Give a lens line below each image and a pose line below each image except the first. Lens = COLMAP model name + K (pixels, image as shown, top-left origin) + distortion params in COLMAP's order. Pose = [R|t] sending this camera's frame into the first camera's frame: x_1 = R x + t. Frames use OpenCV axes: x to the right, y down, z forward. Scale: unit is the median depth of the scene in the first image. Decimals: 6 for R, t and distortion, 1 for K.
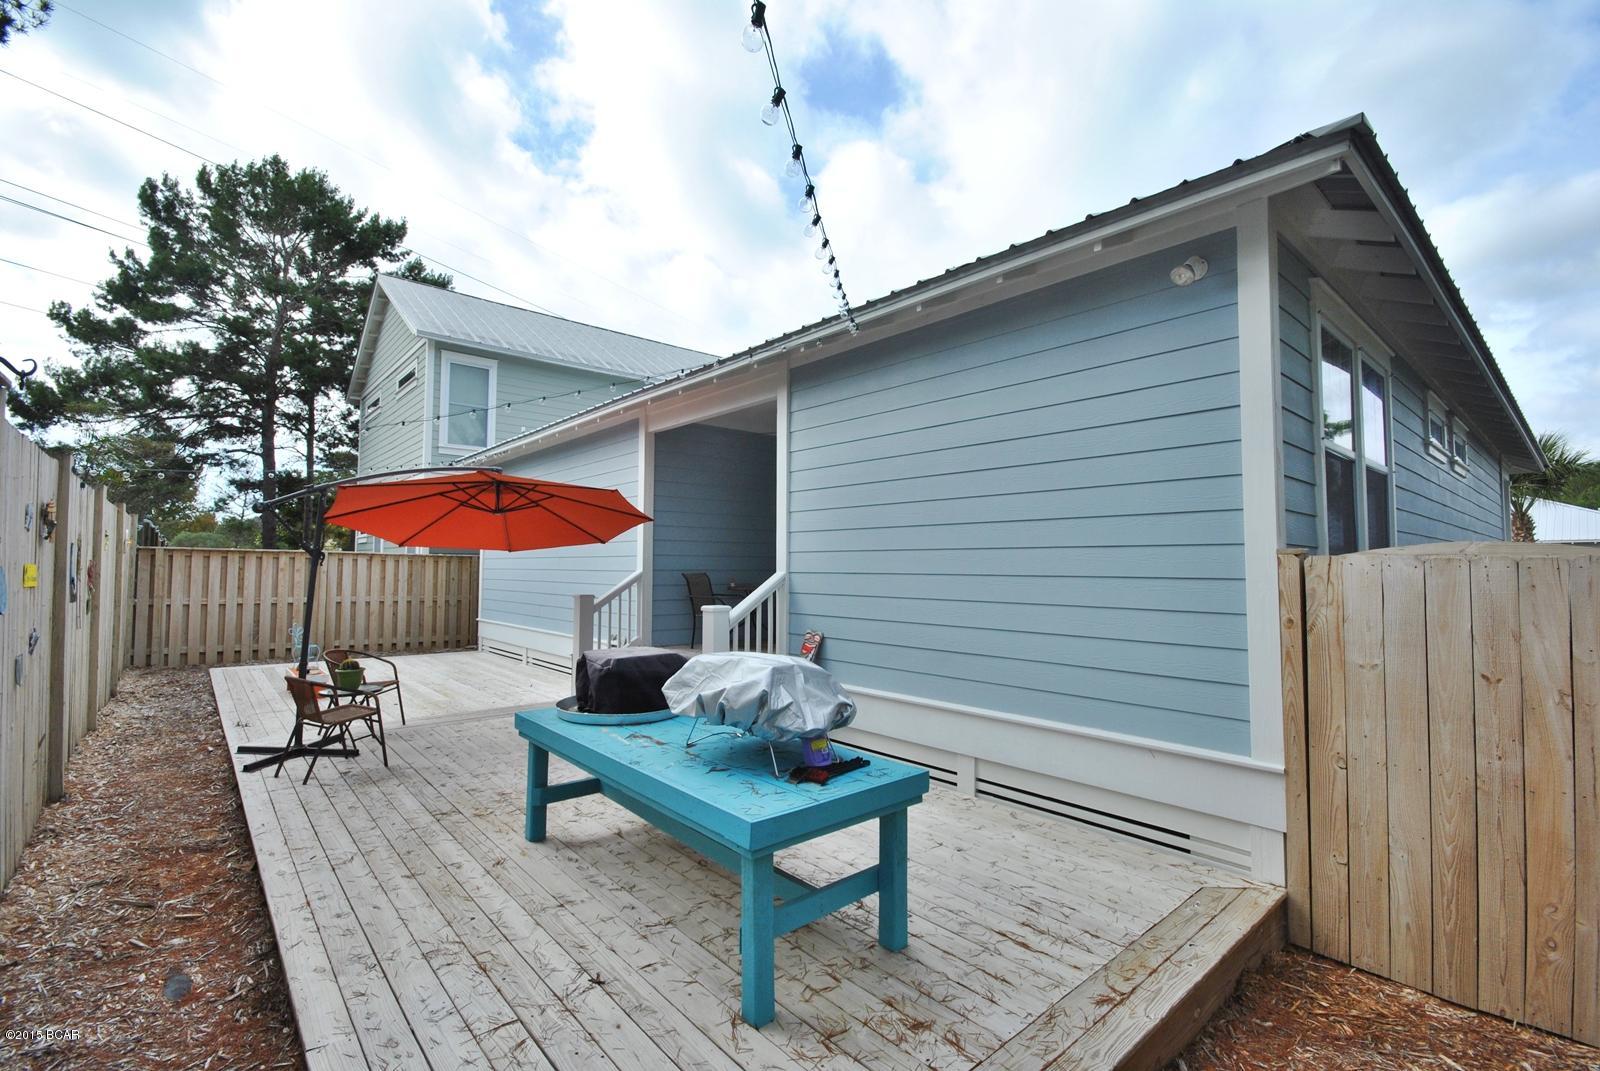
lens RADIAL K [[704.2, 0, 794.9], [0, 704.2, 531.8], [0, 0, 1]] dist [0.017182, -0.014351]
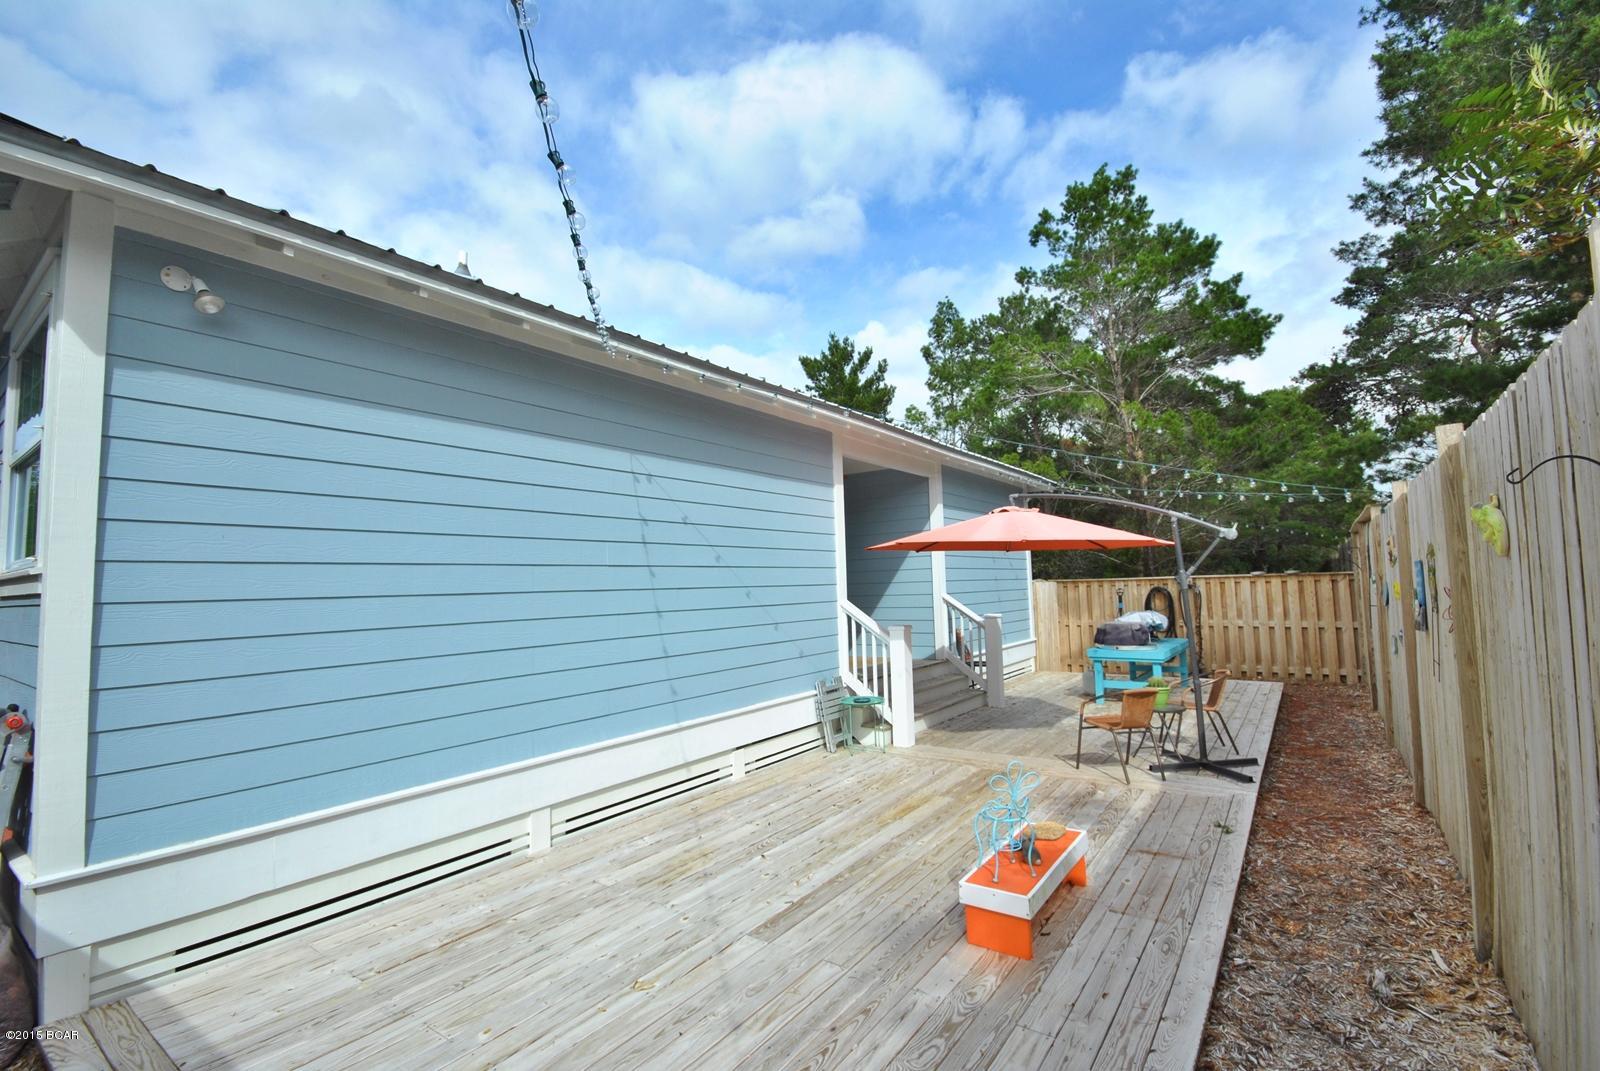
lens RADIAL K [[704.2, 0, 794.9], [0, 704.2, 531.8], [0, 0, 1]] dist [0.017182, -0.014351]
pose [[-0.230250, 0.088228, 0.969124, -1.669537], [-0.018113, 0.995320, -0.094916, 0.065049], [-0.972963, -0.039408, -0.227575, 1.905375]]
